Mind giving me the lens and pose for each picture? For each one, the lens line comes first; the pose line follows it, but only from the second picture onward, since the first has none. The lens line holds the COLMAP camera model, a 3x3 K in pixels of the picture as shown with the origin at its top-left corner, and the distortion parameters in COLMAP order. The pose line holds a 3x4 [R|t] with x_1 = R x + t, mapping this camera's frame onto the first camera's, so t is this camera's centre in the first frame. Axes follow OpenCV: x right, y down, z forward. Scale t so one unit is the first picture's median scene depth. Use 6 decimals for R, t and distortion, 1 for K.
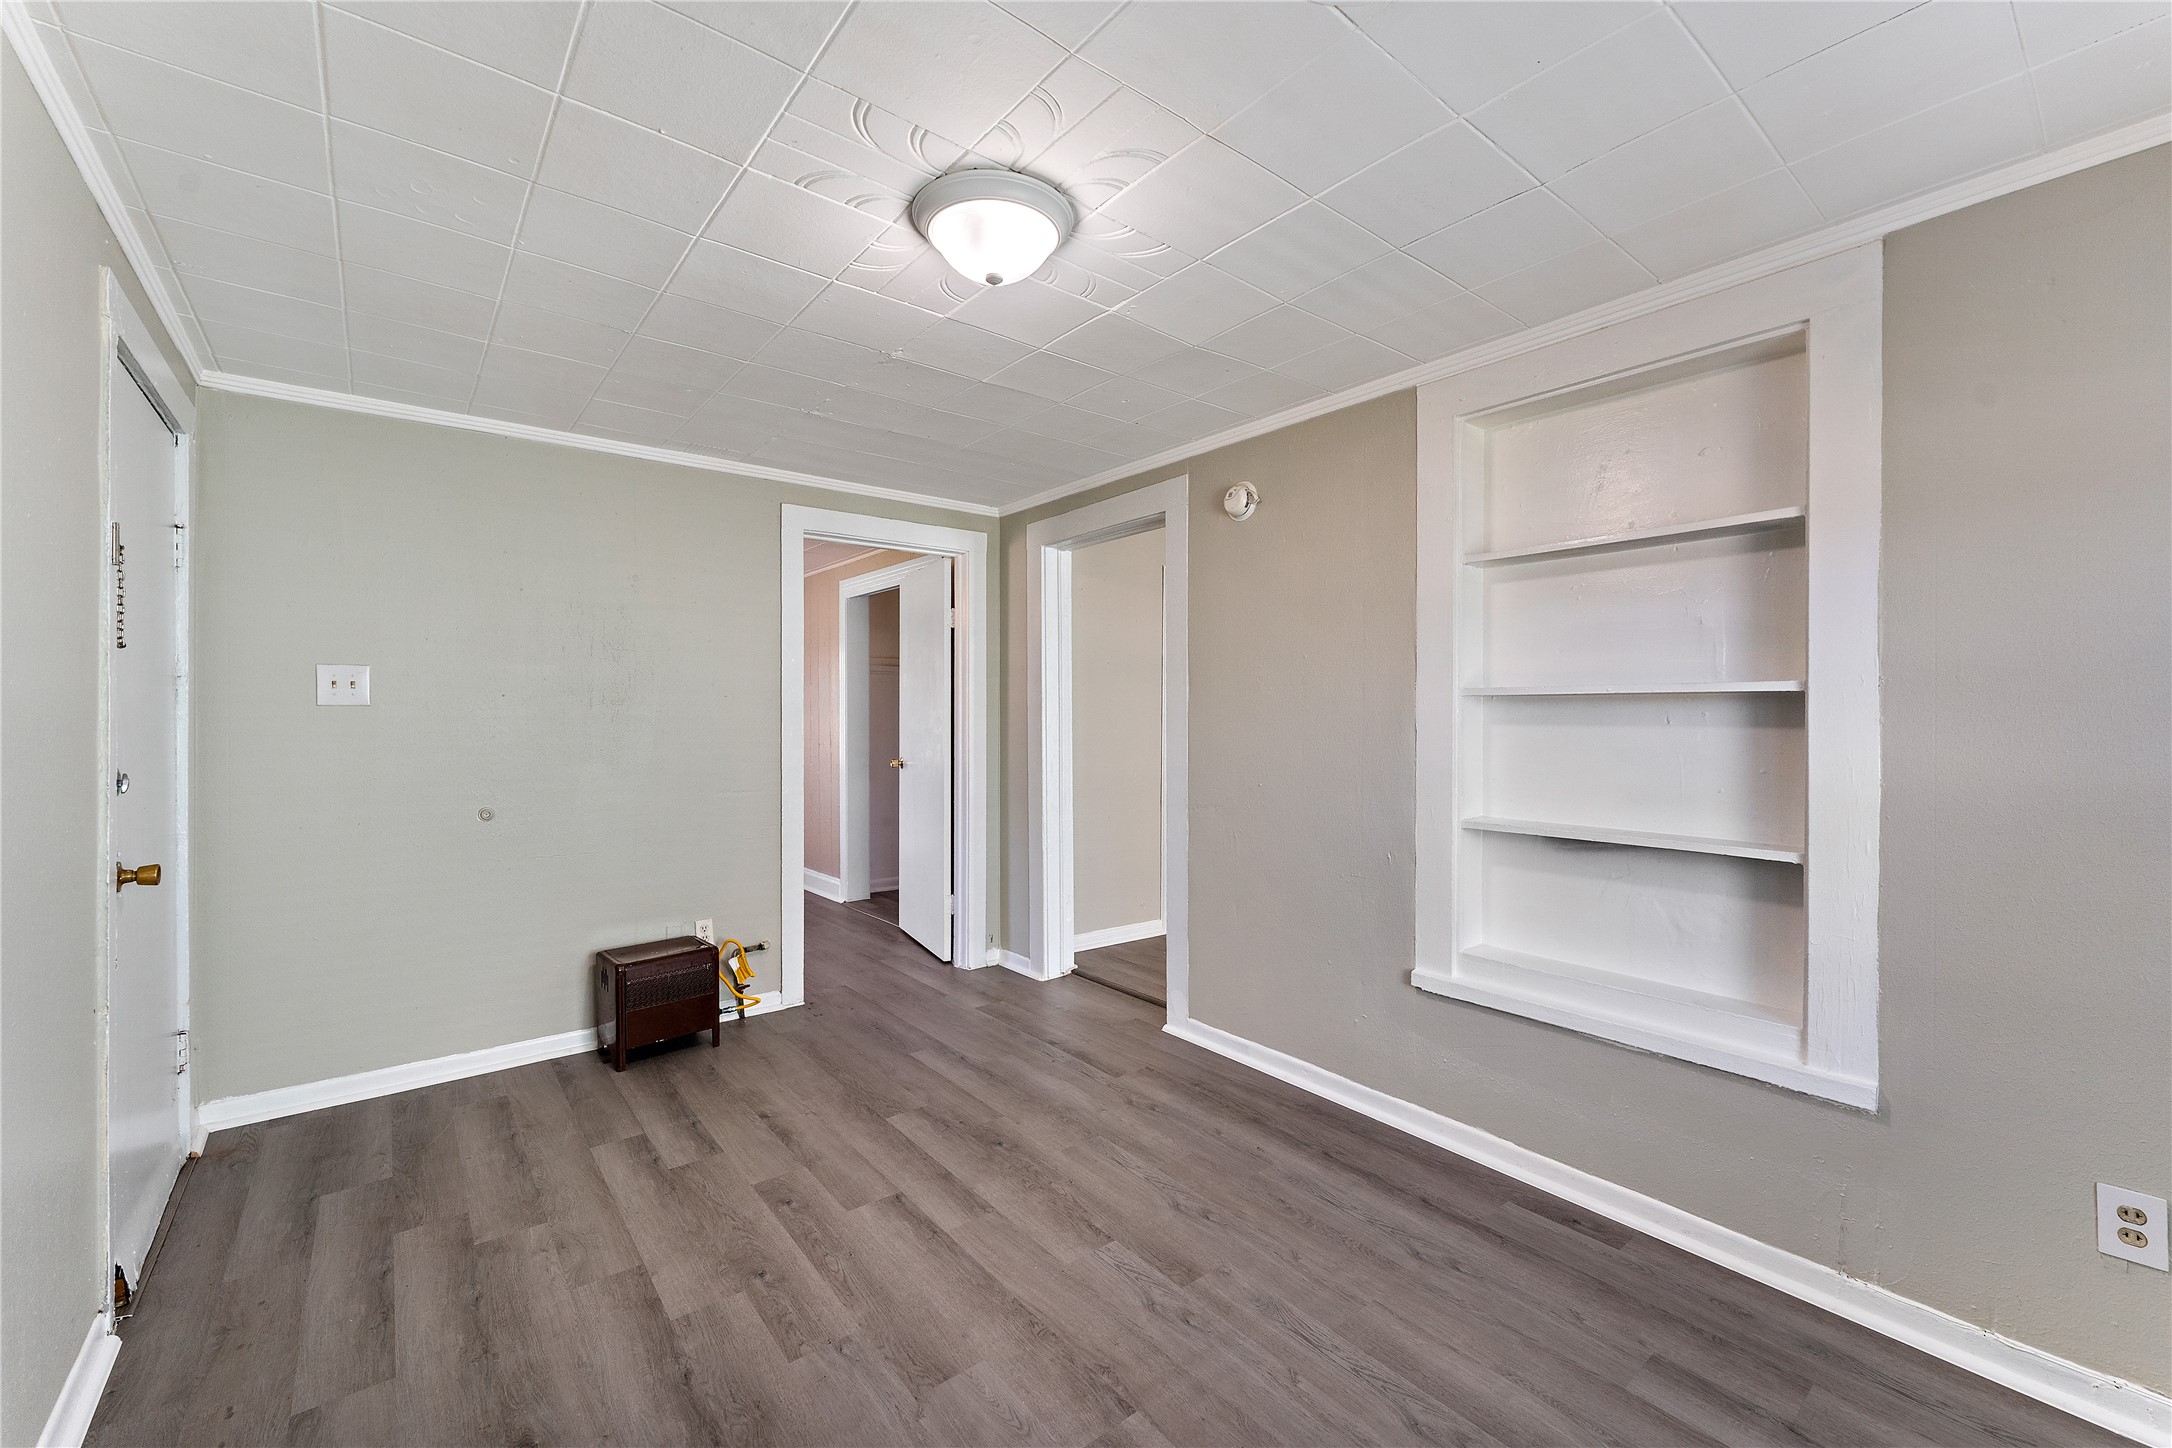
lens RADIAL K [[879.4, 0, 1075.8], [0, 879.4, 721.7], [0, 0, 1]] dist [0.001521, 0.000043]
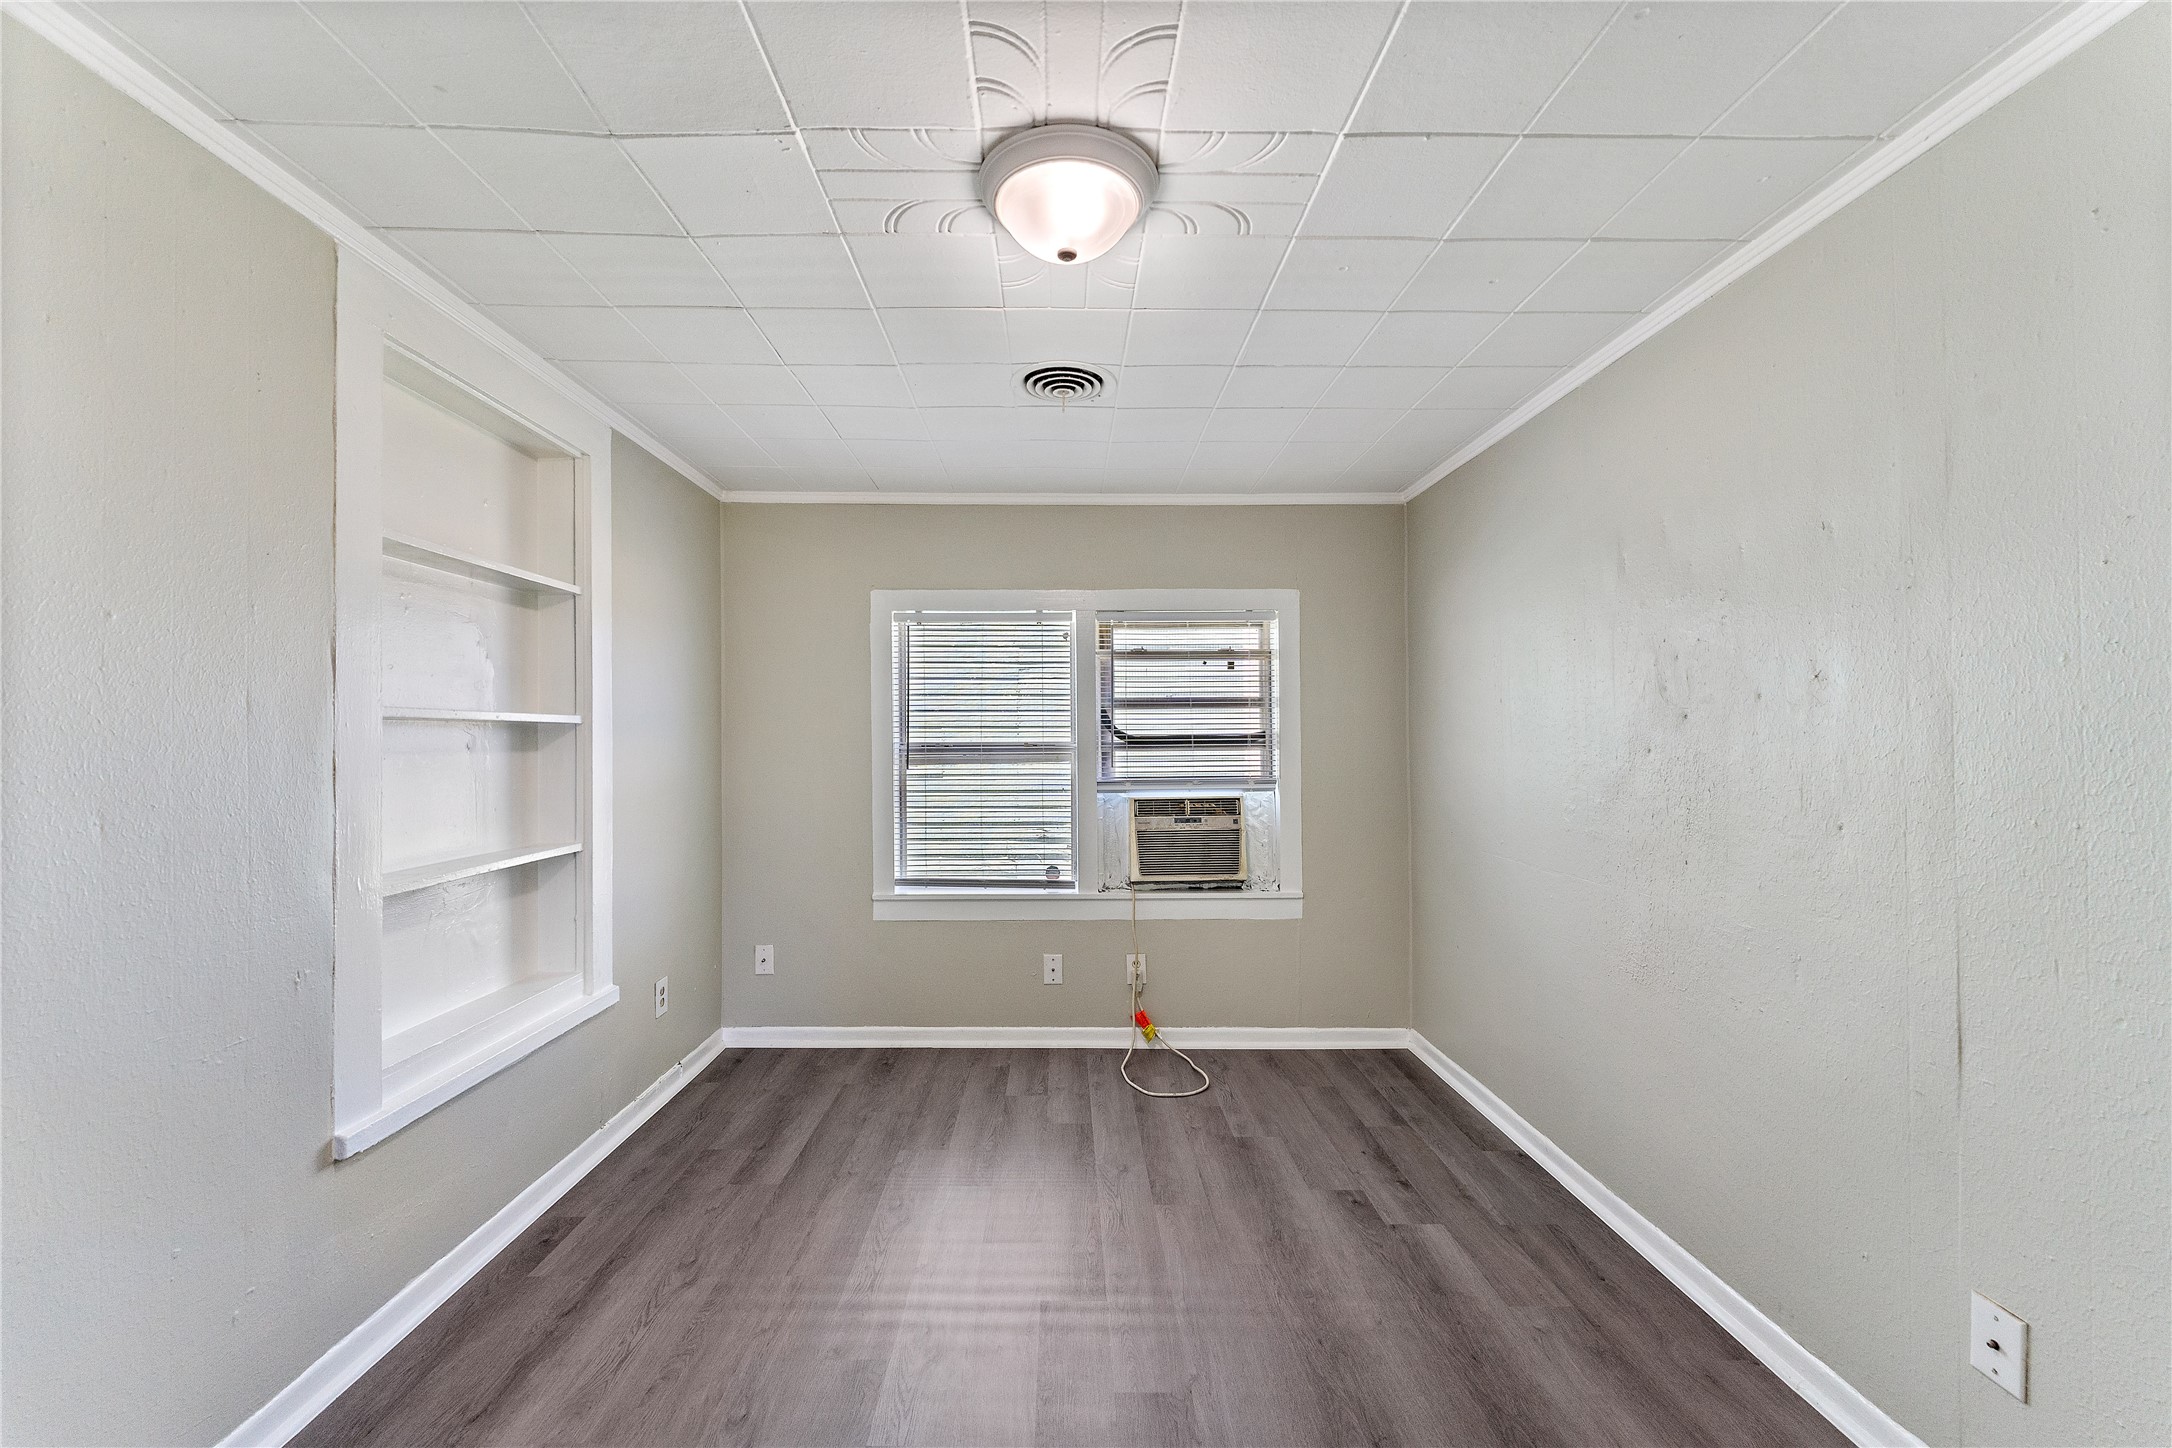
lens RADIAL K [[879.4, 0, 1070.5], [0, 879.4, 730.8], [0, 0, 1]] dist [0.001521, 0.000043]
pose [[-0.792759, 0.006448, 0.609502, -0.554373], [0.006912, 0.999975, -0.001588, -0.015286], [-0.609496, 0.002954, -0.792783, 1.489688]]
